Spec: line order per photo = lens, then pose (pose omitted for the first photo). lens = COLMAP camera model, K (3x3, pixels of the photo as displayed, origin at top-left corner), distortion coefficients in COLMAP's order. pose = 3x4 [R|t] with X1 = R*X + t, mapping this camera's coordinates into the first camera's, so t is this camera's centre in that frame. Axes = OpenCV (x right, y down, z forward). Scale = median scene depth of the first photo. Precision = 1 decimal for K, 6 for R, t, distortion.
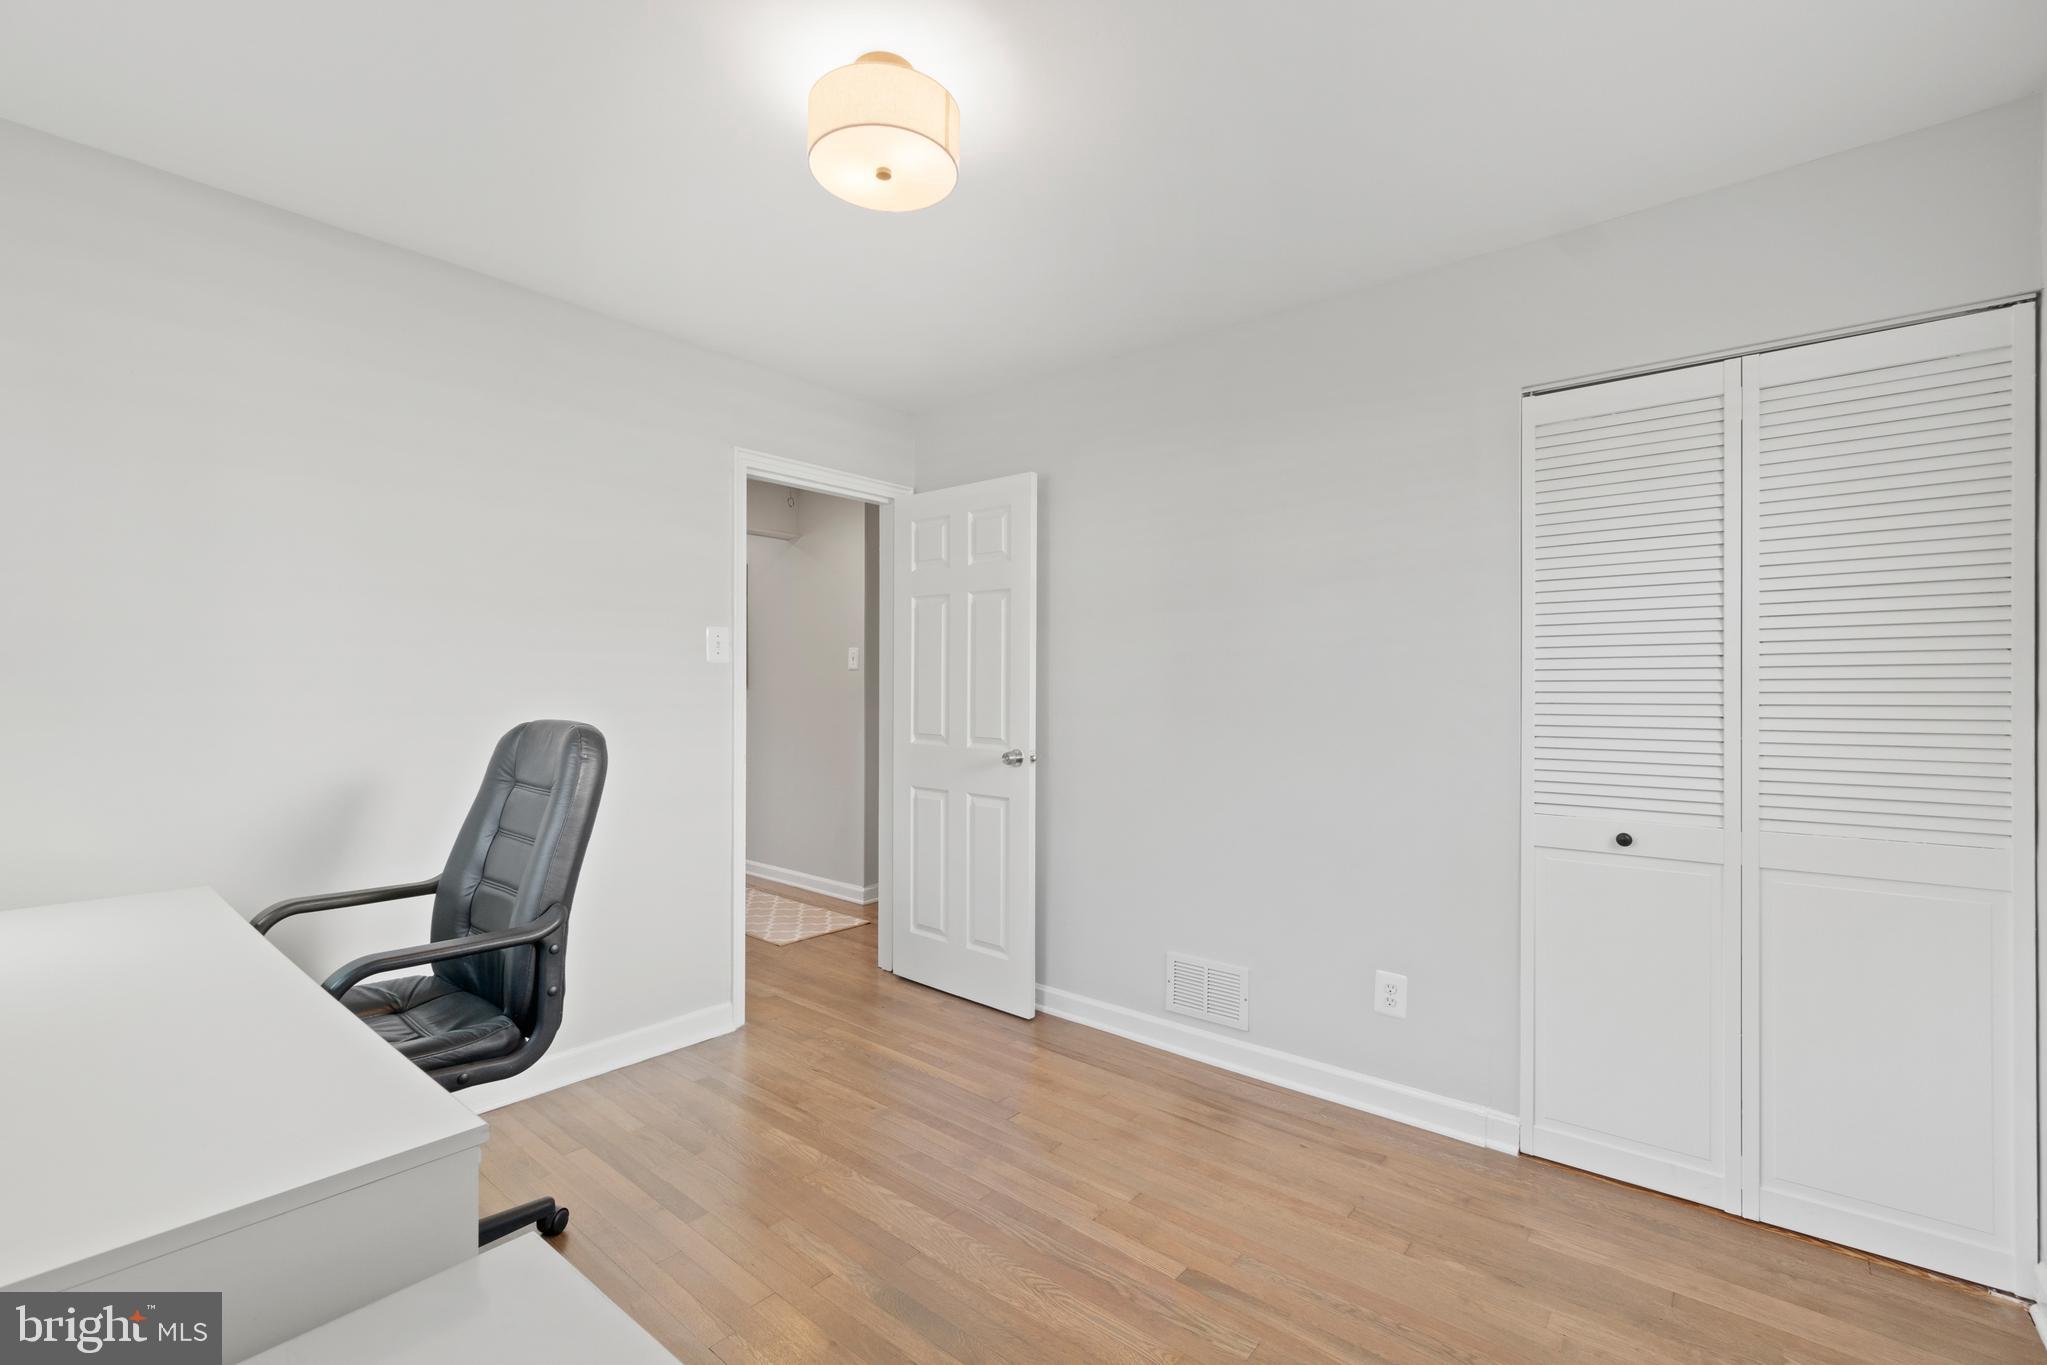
lens RADIAL K [[886.0, 0, 1022.1], [0, 886.0, 684.3], [0, 0, 1]] dist [-0.012128, 0.004311]
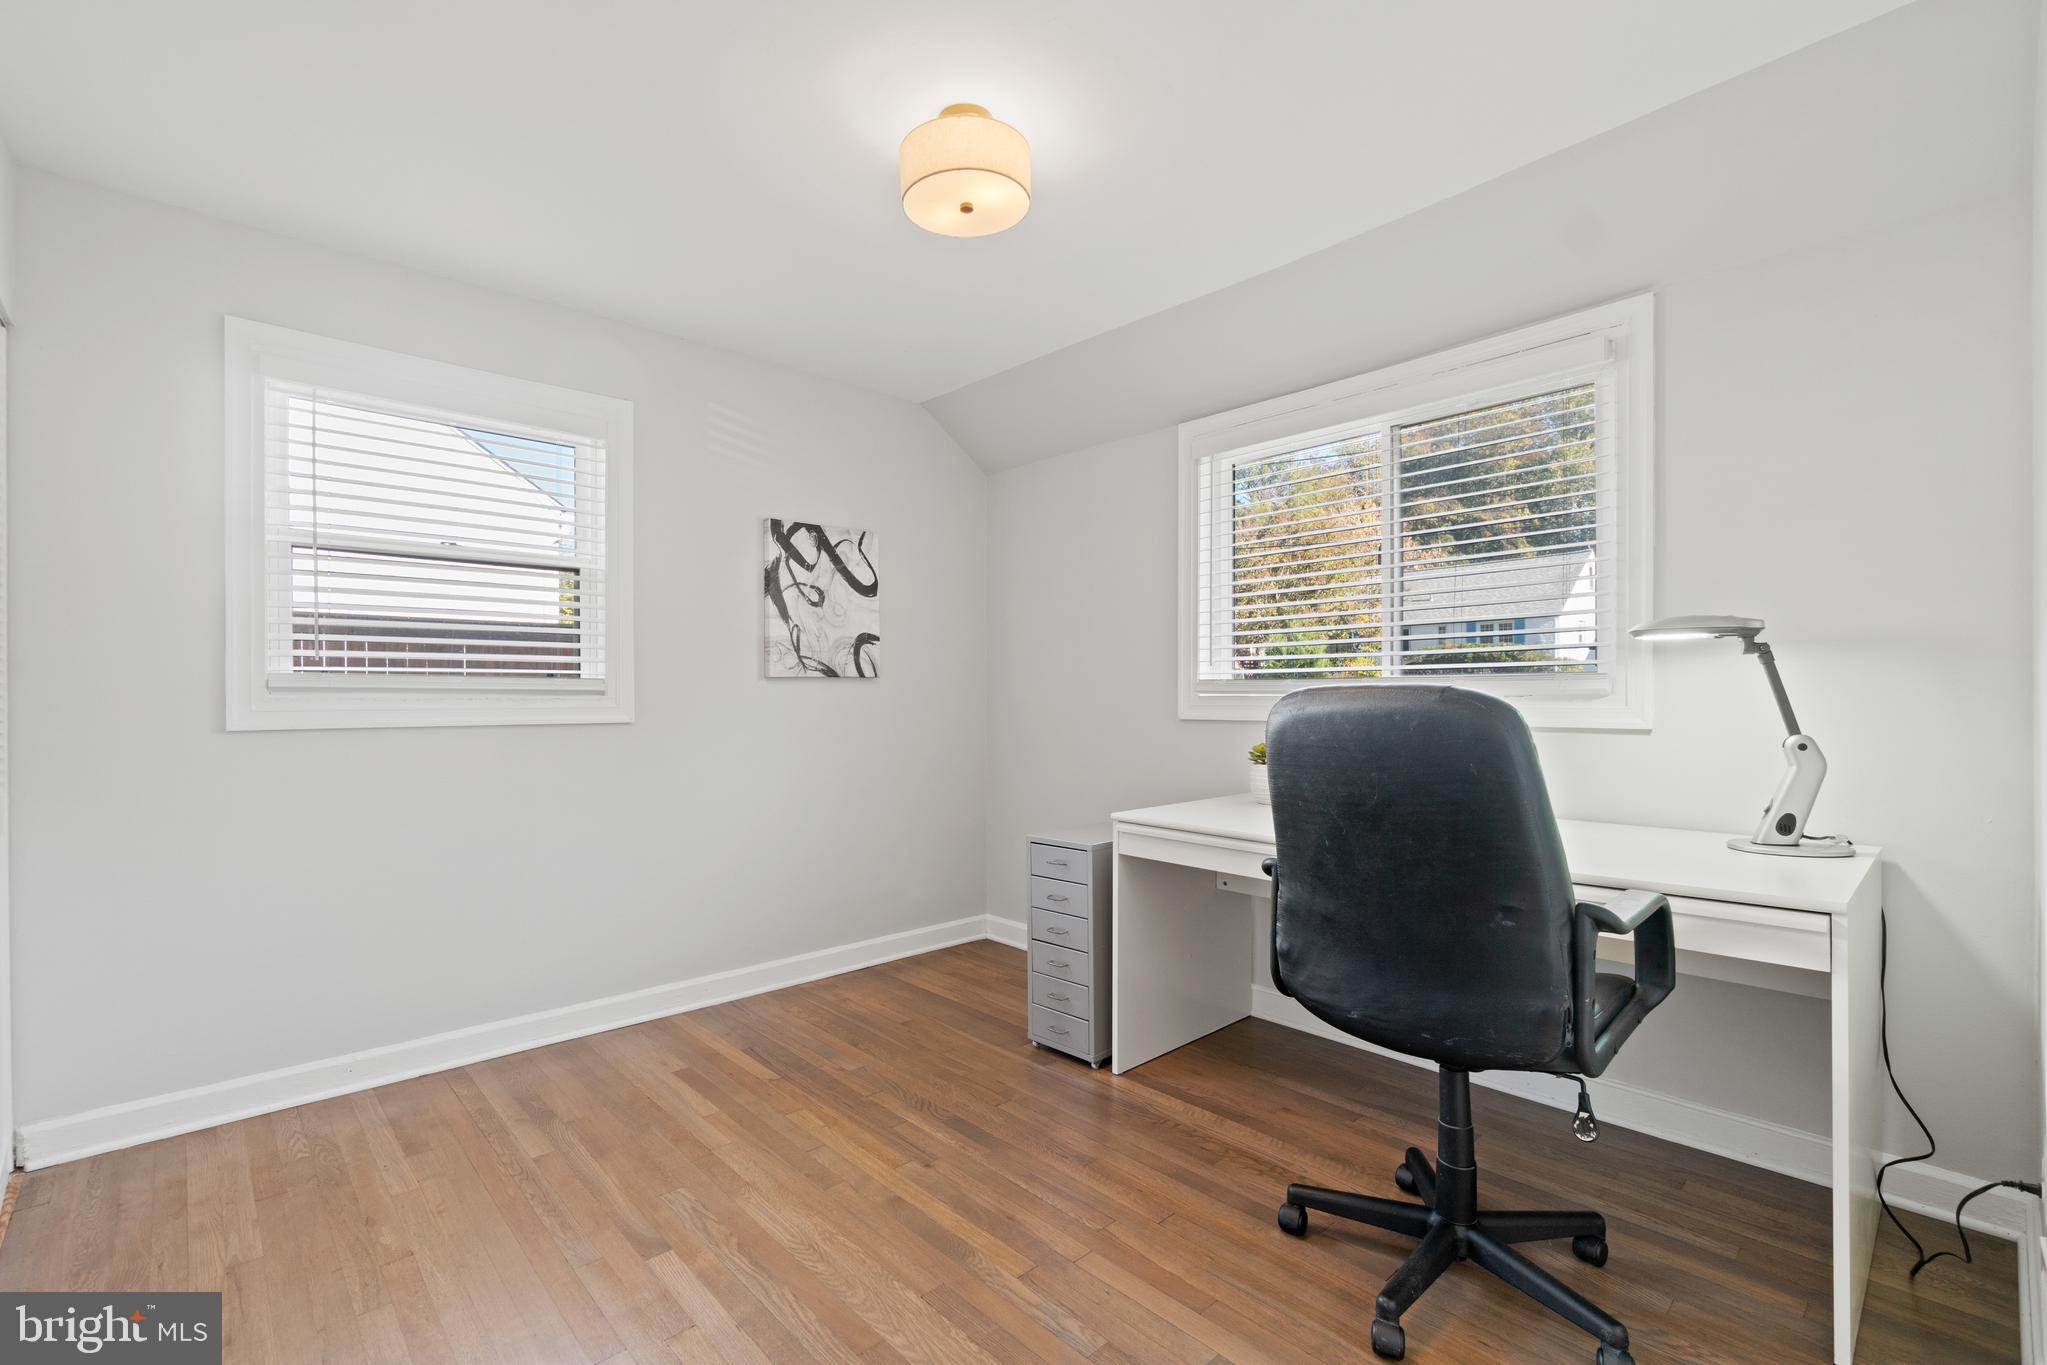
lens RADIAL K [[886.0, 0, 1024.0], [0, 886.0, 684.9], [0, 0, 1]] dist [-0.012128, 0.004311]
pose [[-0.992143, -0.002125, 0.125088, -0.334626], [-0.002776, 0.999984, -0.005027, 0.050022], [-0.125075, -0.005335, -0.992133, 1.916077]]
